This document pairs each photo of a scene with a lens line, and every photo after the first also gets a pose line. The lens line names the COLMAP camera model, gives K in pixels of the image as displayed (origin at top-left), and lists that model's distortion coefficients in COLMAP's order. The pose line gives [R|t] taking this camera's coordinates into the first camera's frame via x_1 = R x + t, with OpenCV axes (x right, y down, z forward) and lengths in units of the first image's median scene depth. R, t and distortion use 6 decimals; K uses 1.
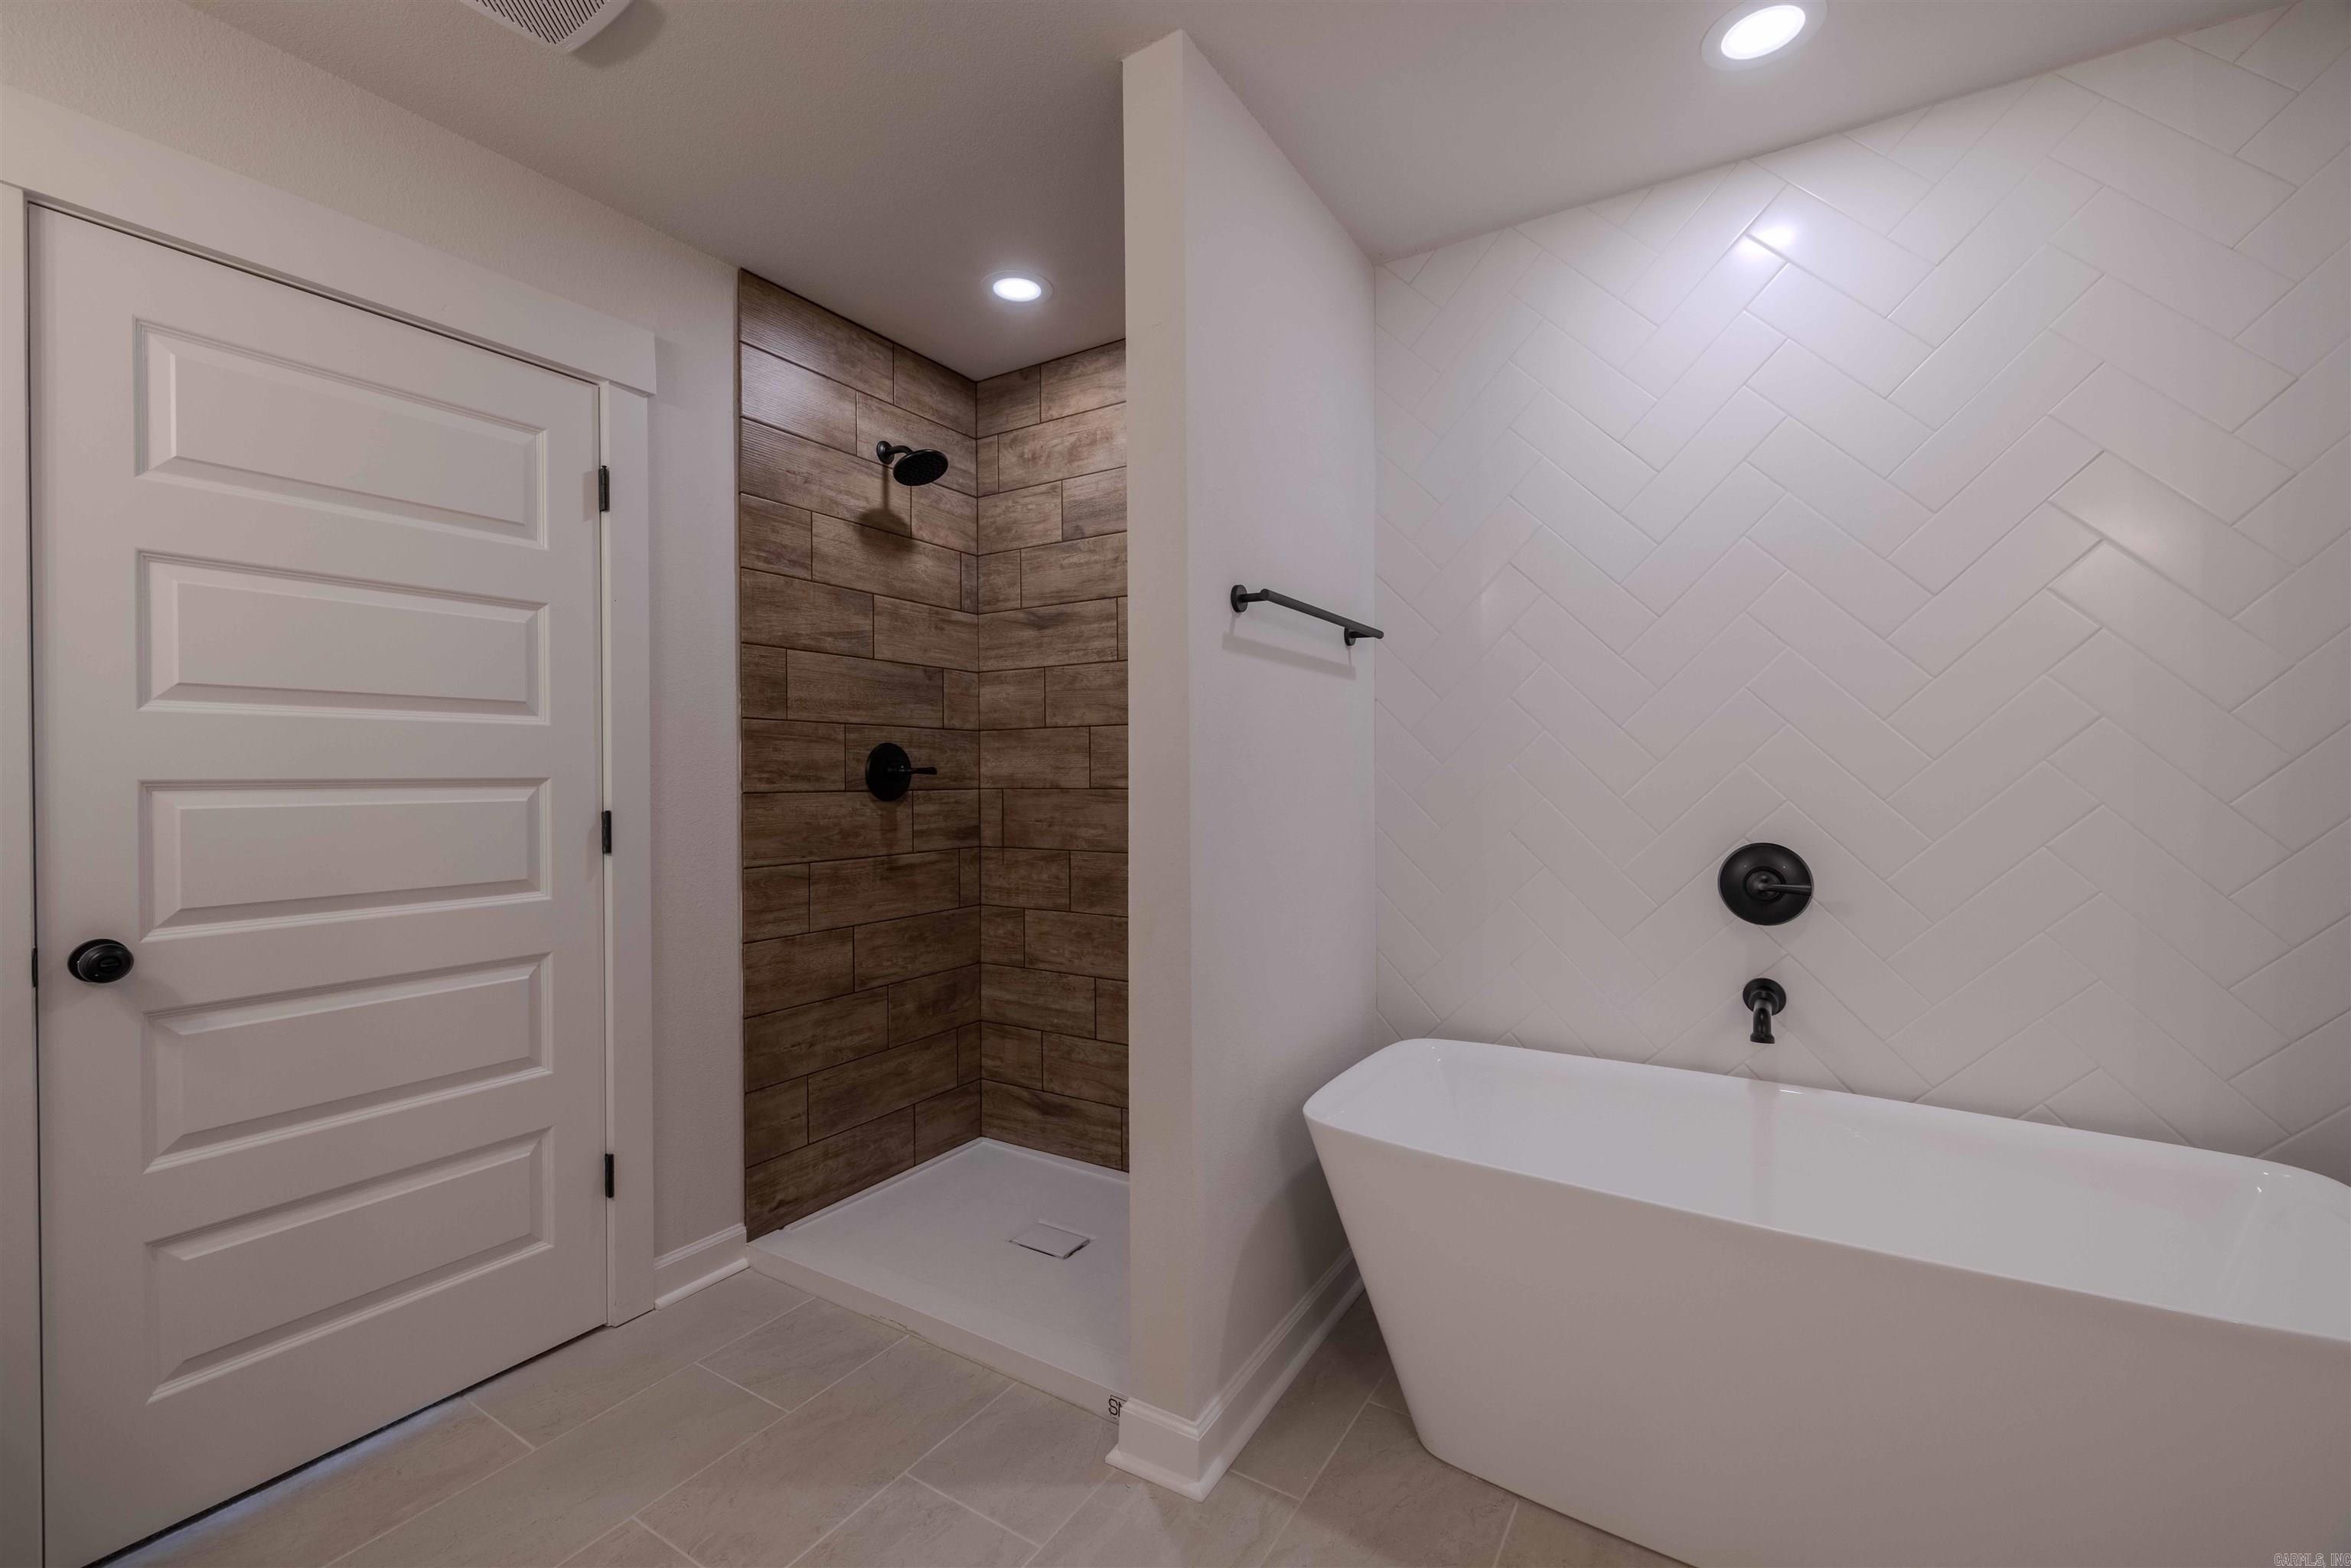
lens RADIAL K [[980.1, 0, 1164.2], [0, 980.1, 778.6], [0, 0, 1]] dist [0.000758, -0.000680]
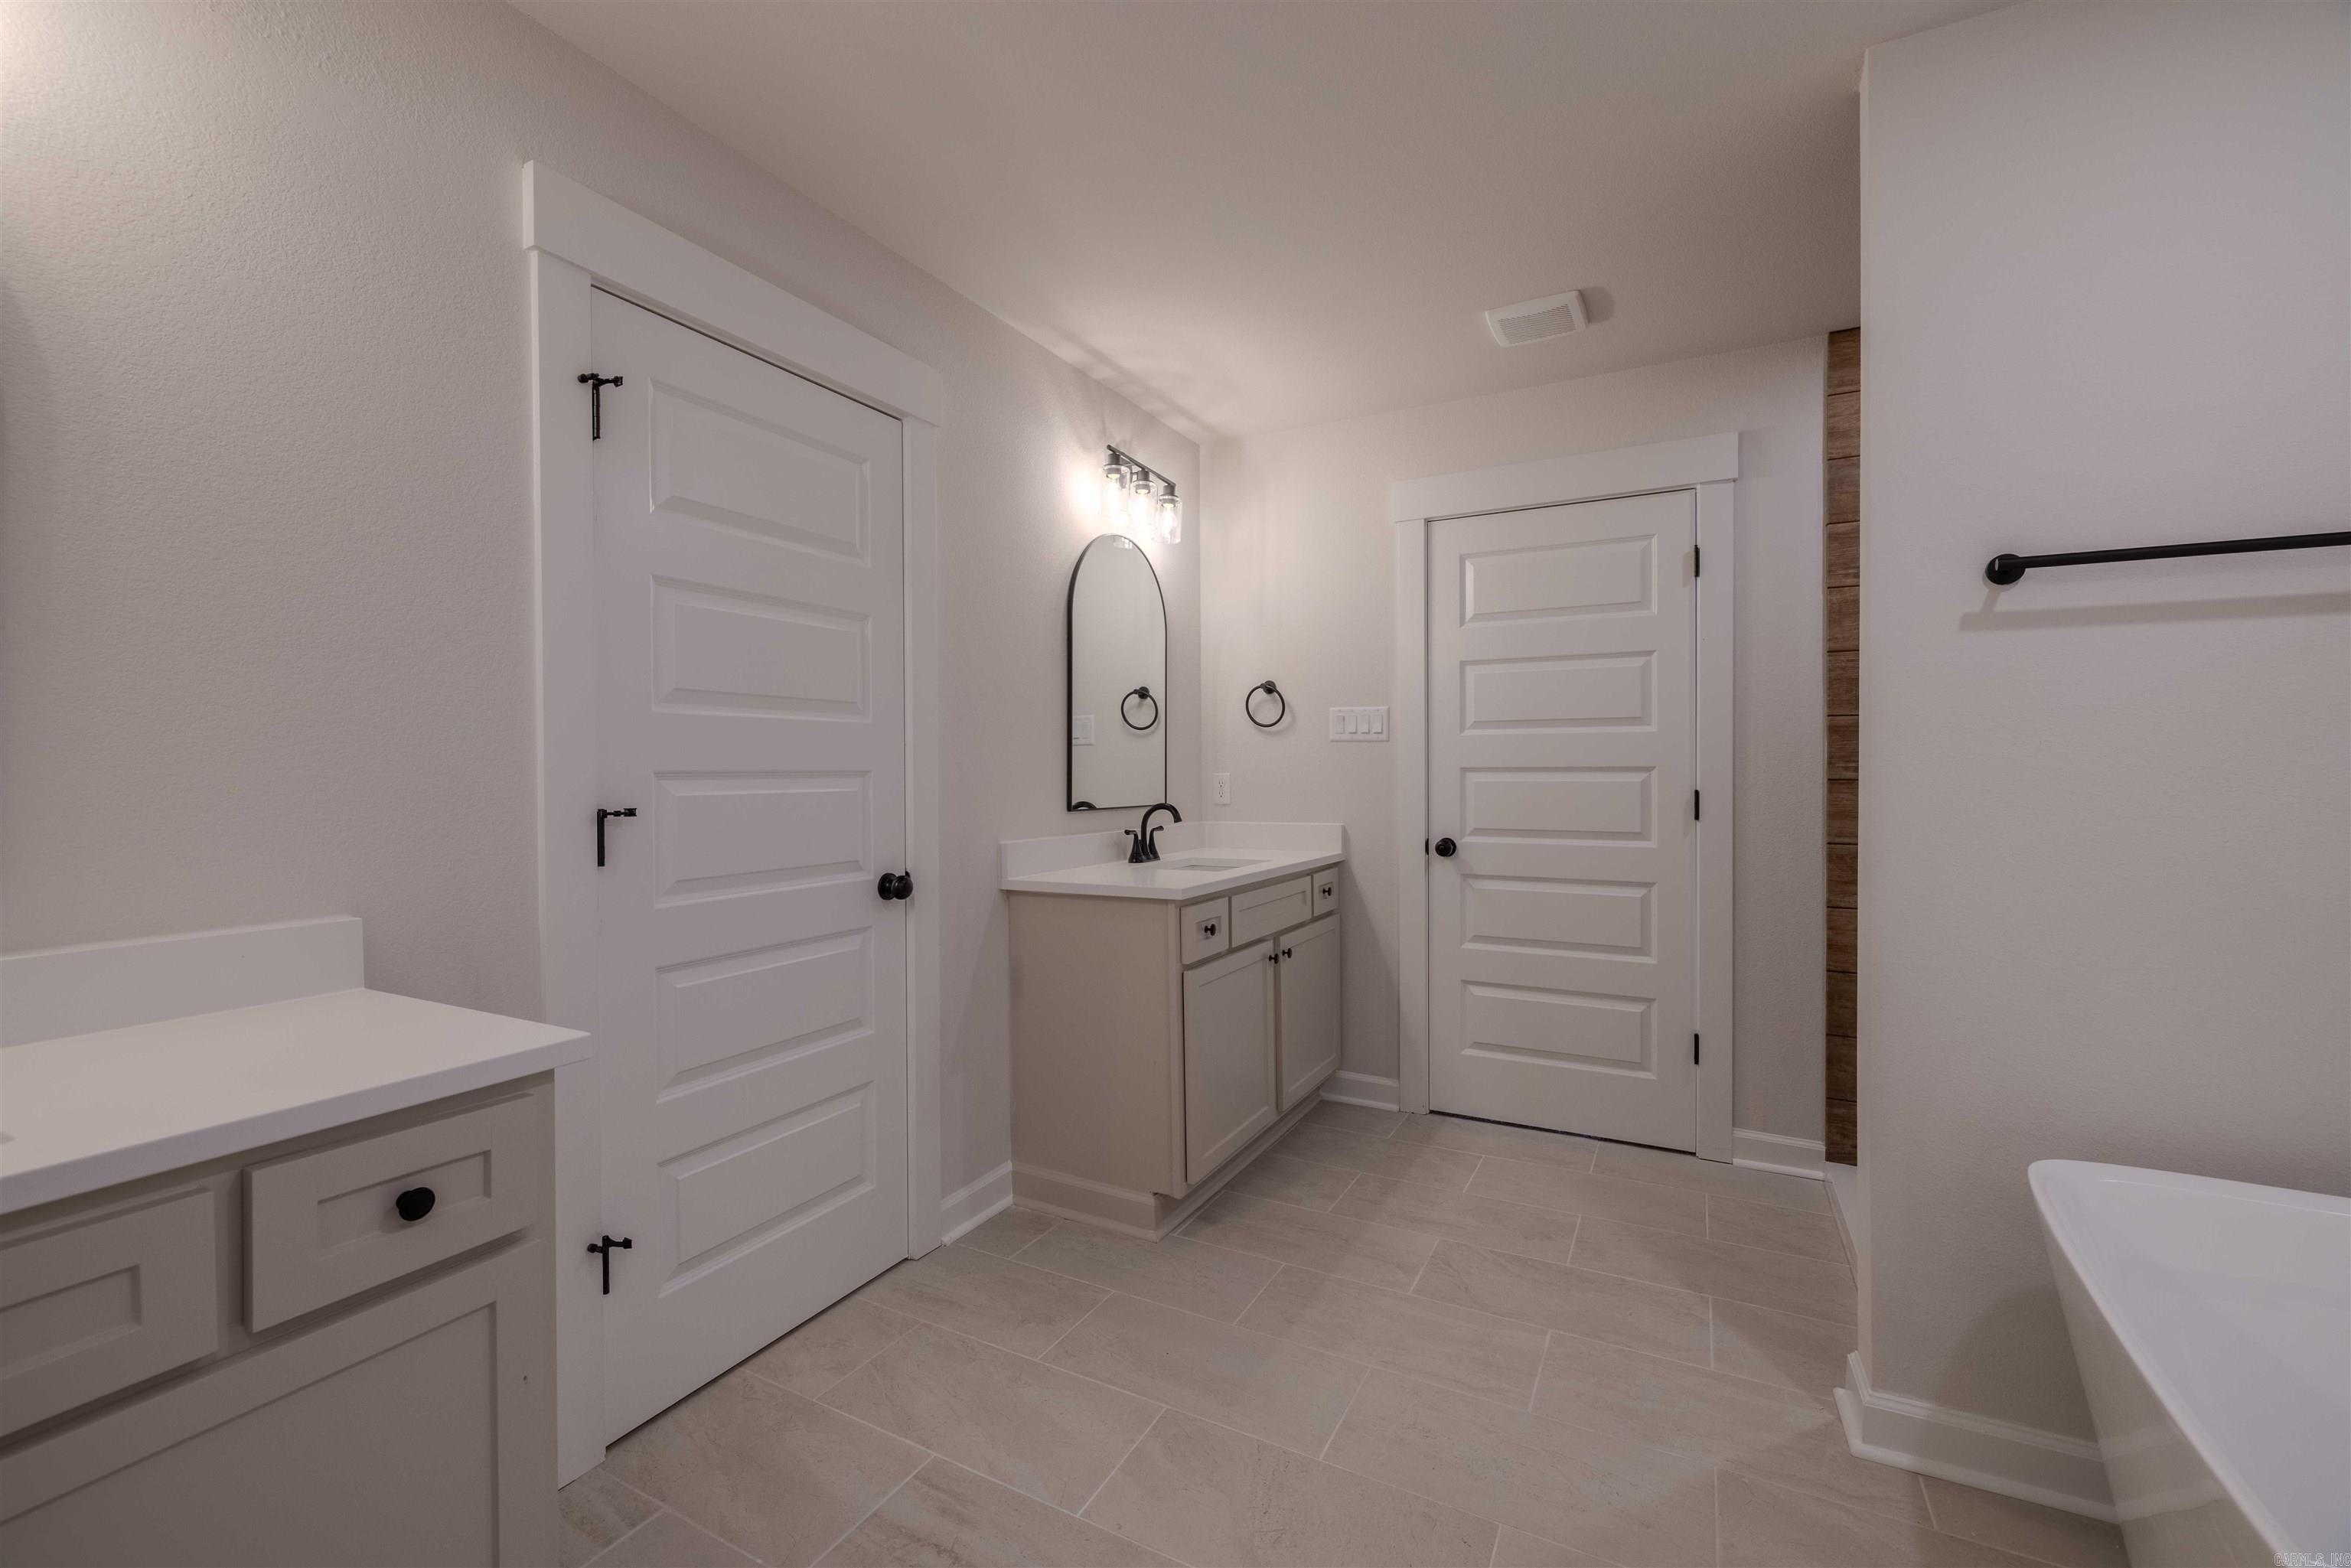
lens RADIAL K [[980.1, 0, 1166.5], [0, 980.1, 777.9], [0, 0, 1]] dist [0.000758, -0.000680]
pose [[0.067640, 0.014104, -0.997610, 0.913891], [-0.001796, 0.999900, 0.014015, -0.003088], [0.997708, 0.000844, 0.067659, 0.169600]]
